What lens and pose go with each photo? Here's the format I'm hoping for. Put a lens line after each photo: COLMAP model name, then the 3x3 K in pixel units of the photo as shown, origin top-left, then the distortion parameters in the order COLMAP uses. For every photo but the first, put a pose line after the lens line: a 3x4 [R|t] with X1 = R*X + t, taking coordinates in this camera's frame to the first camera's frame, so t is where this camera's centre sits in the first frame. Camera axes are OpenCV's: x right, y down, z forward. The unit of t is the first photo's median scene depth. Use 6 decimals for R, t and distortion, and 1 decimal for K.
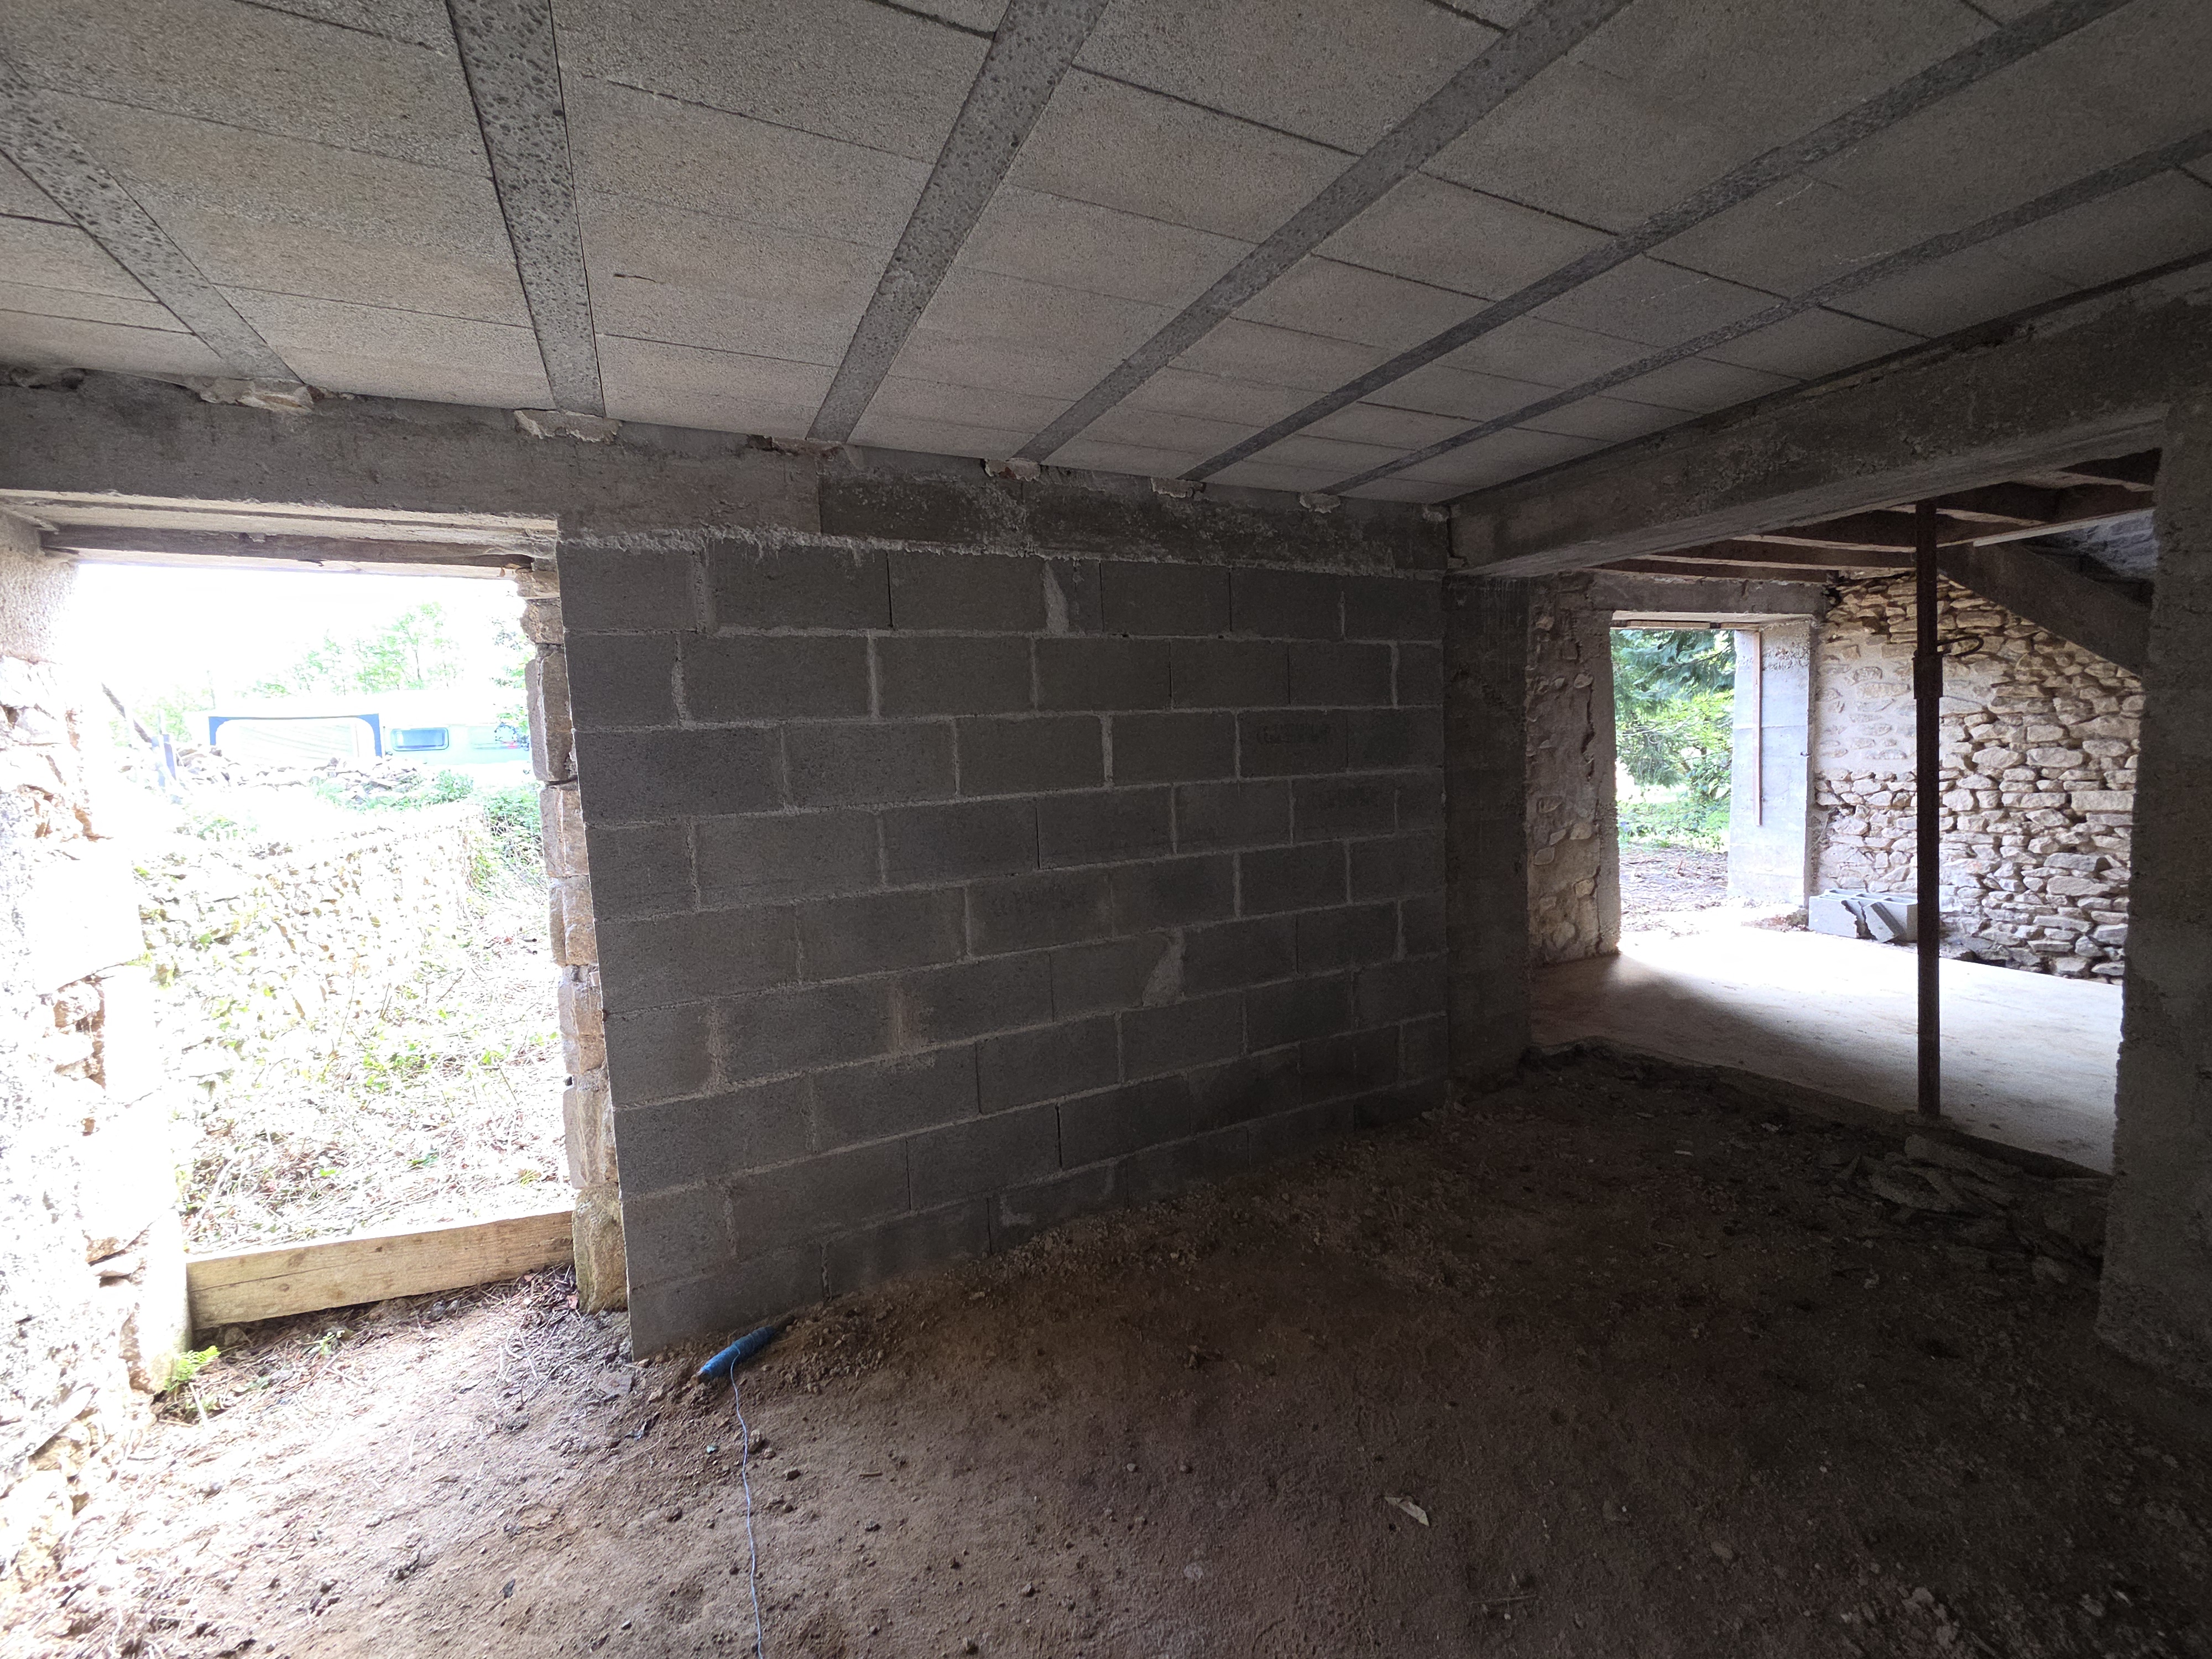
lens RADIAL K [[901.0, 0, 1093.4], [0, 901.0, 822.2], [0, 0, 1]] dist [0.006343, -0.001470]
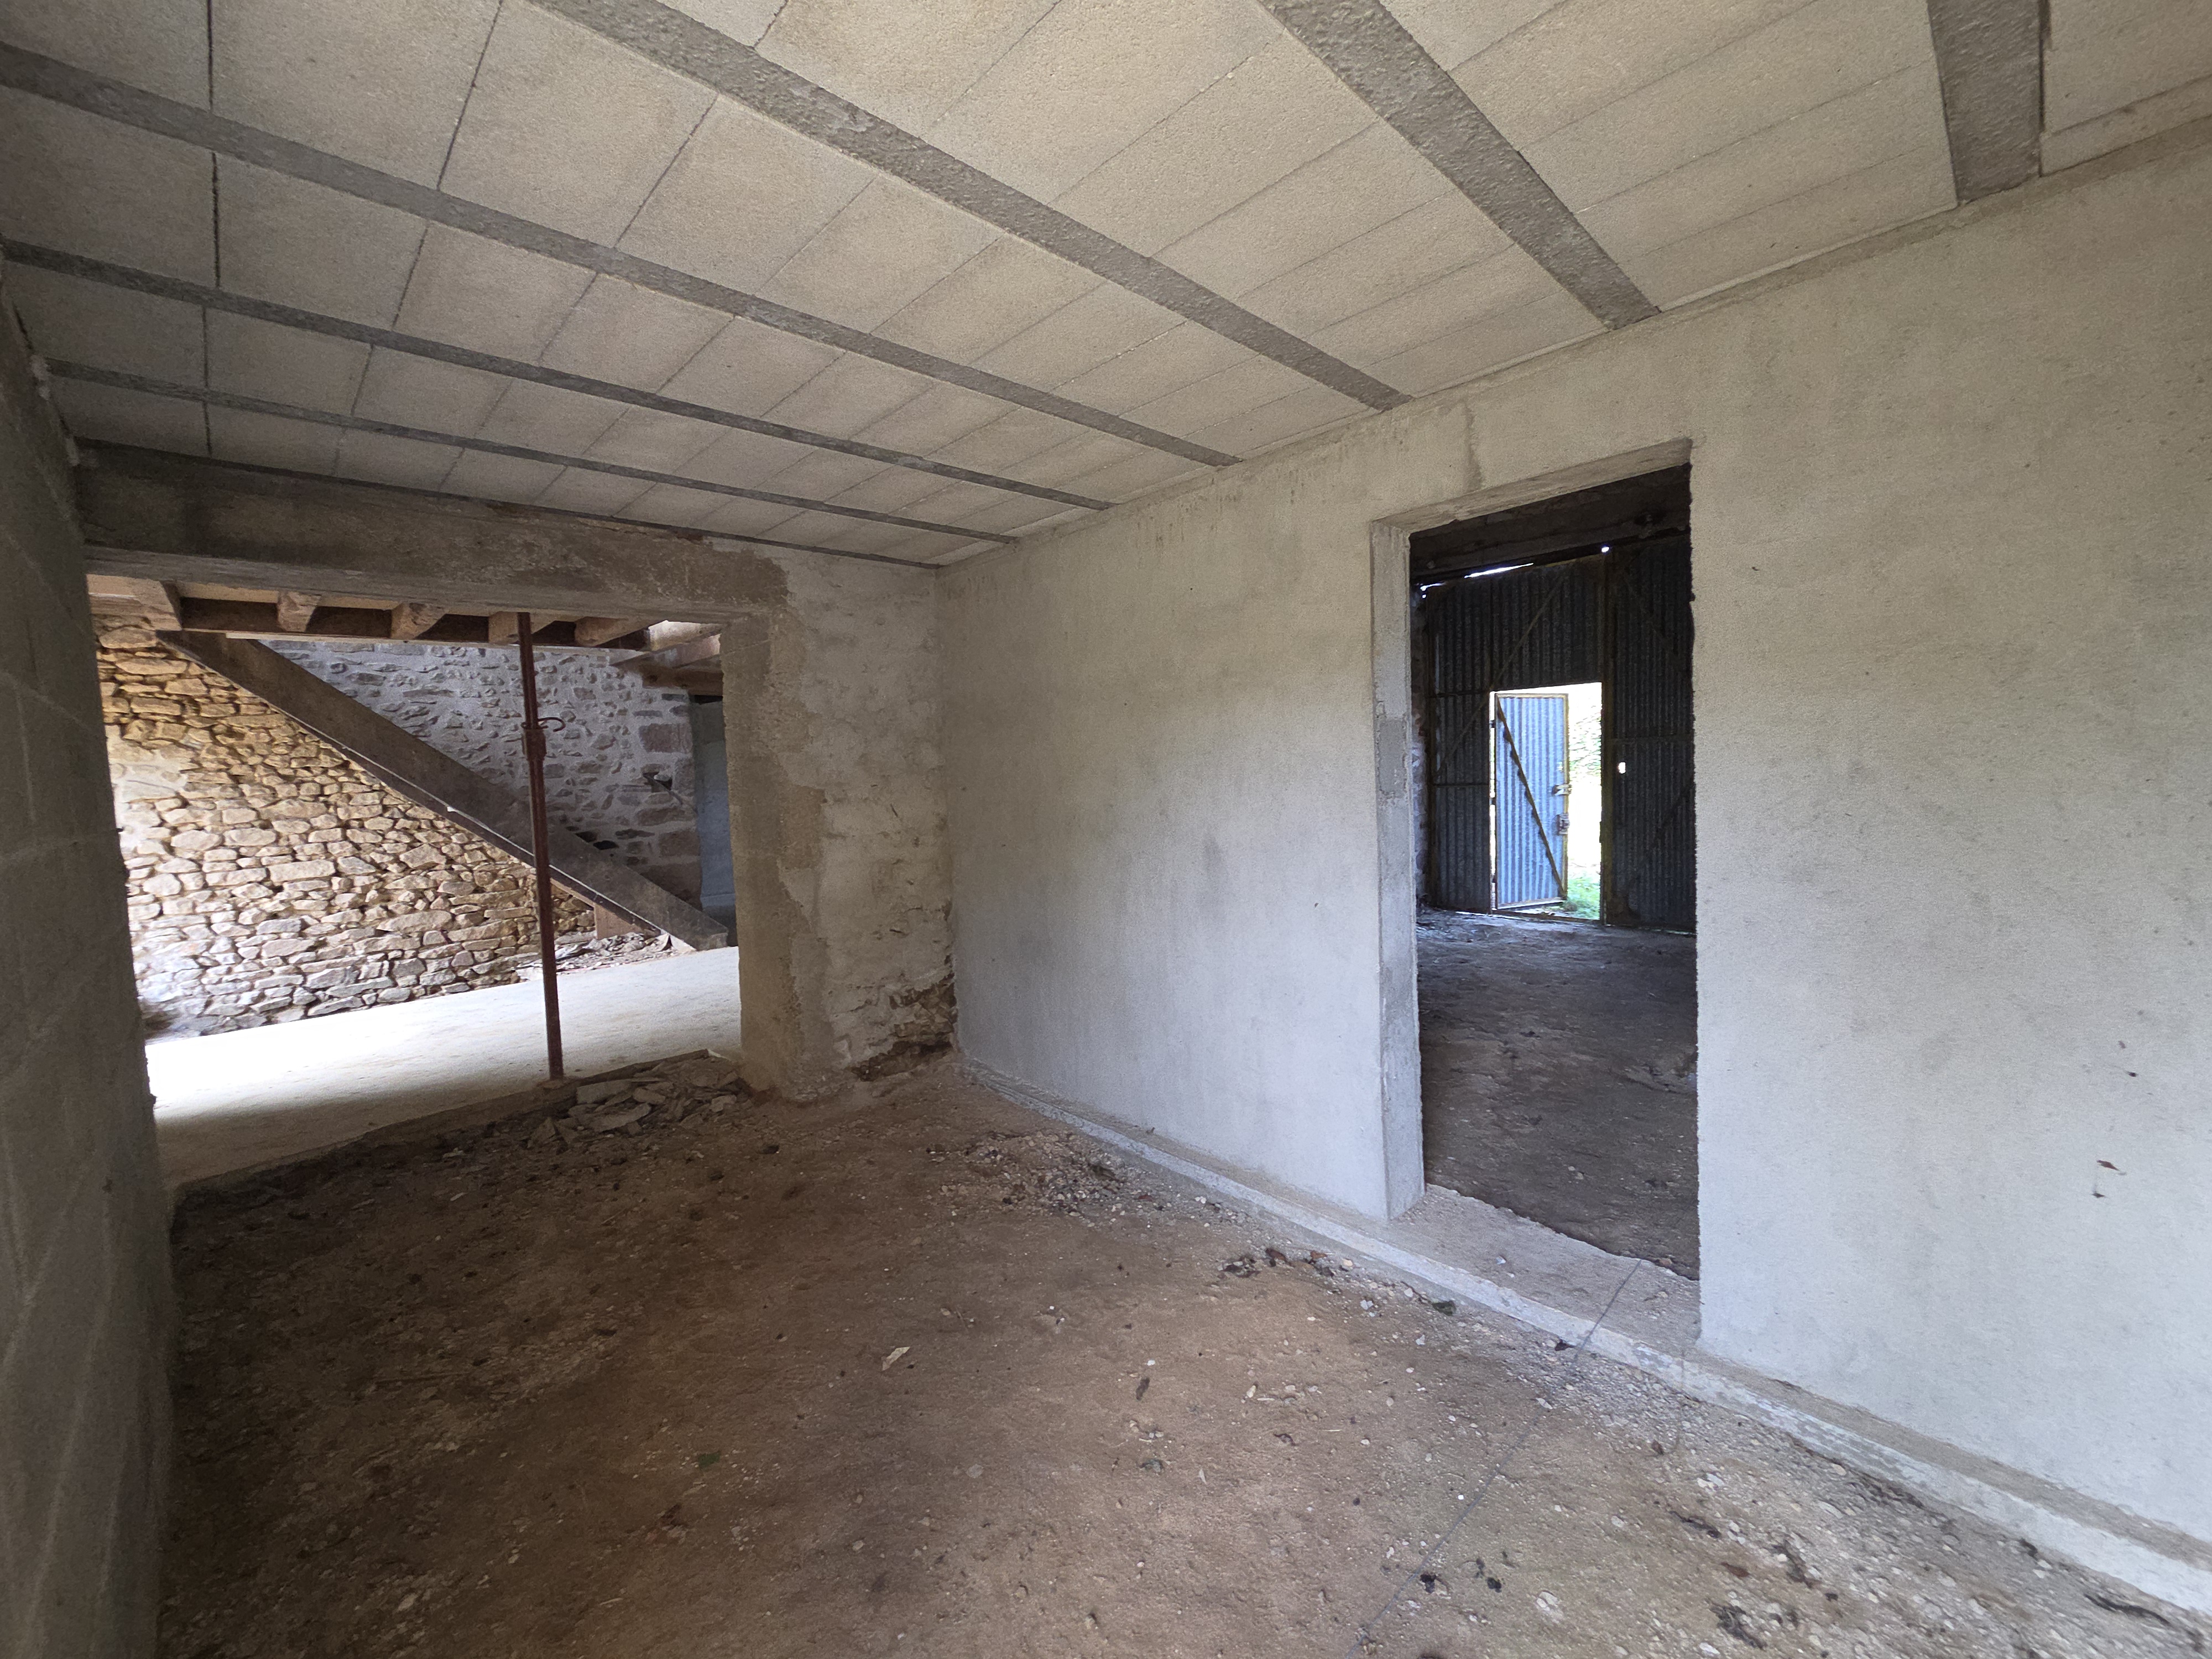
lens RADIAL K [[901.0, 0, 1098.1], [0, 901.0, 819.7], [0, 0, 1]] dist [0.006343, -0.001470]
pose [[-0.304029, -0.002253, 0.952660, -0.321122], [0.139530, 0.989108, 0.046868, 0.000887], [-0.942389, 0.147174, -0.300403, 0.345737]]
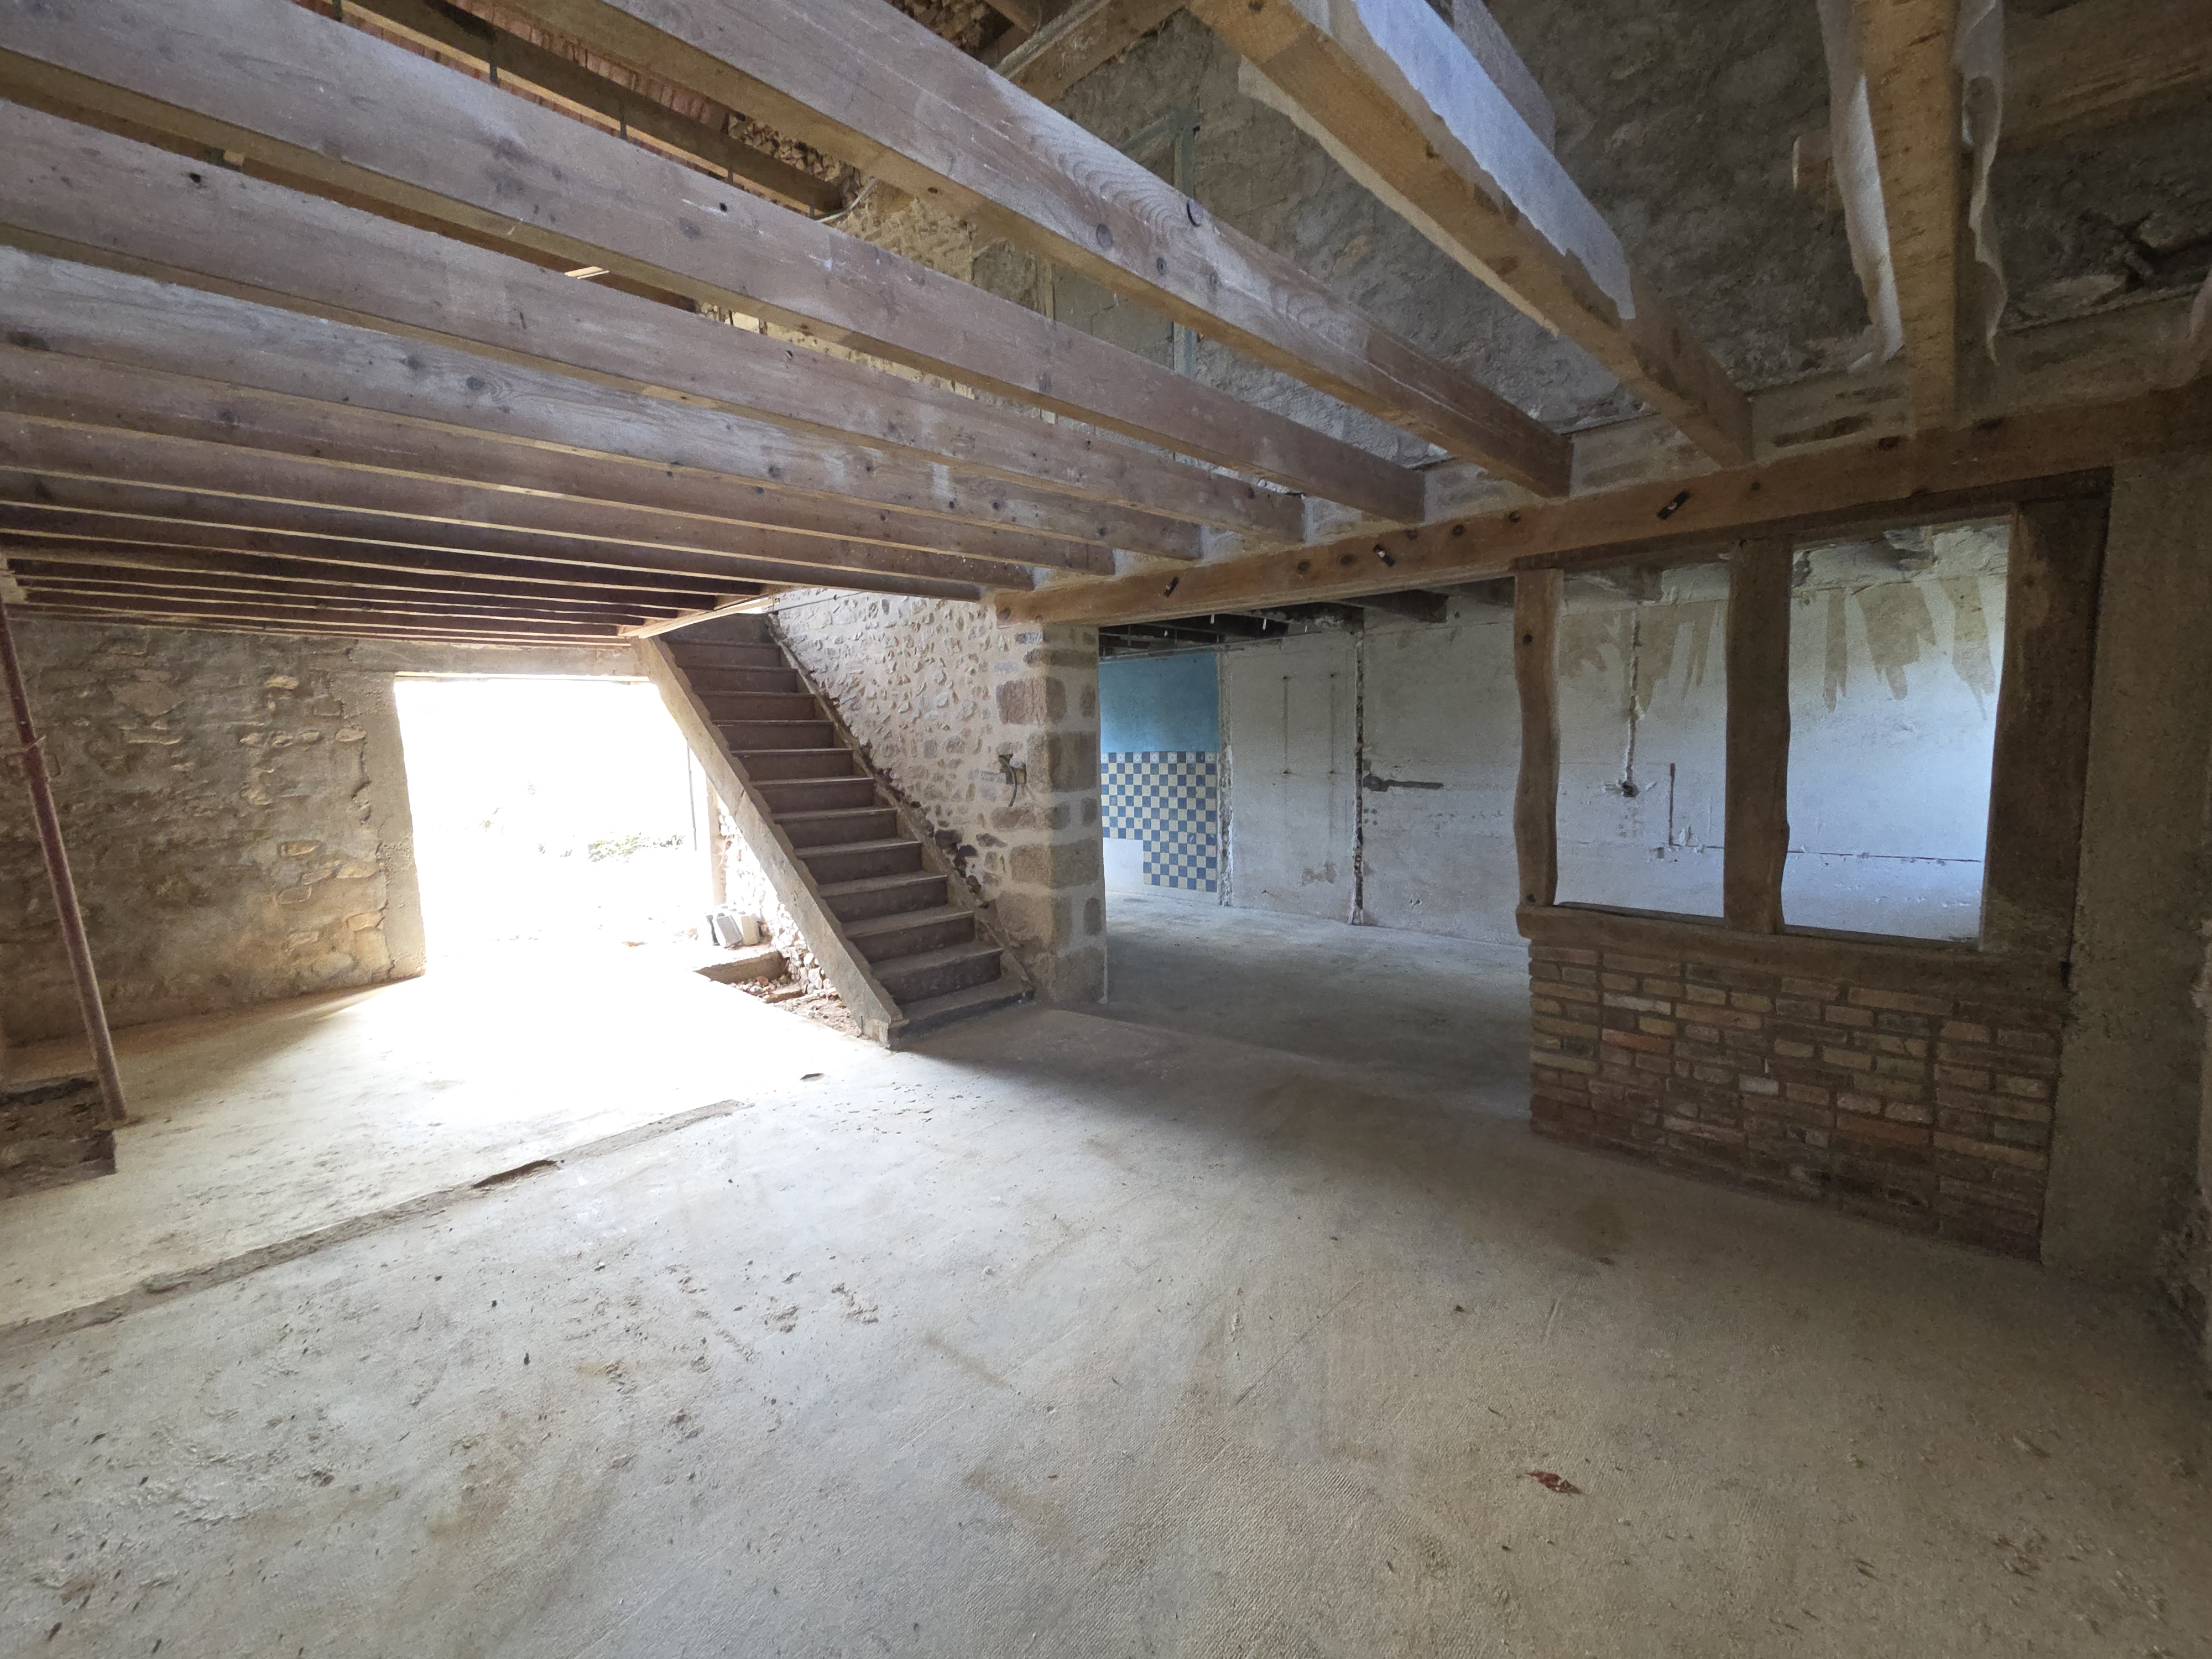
lens RADIAL K [[901.0, 0, 1094.0], [0, 901.0, 821.1], [0, 0, 1]] dist [0.006343, -0.001470]
pose [[0.933821, -0.018458, 0.357265, 1.000099], [0.020770, 0.999781, -0.002637, -0.028871], [-0.357138, 0.009883, 0.933999, -0.363563]]
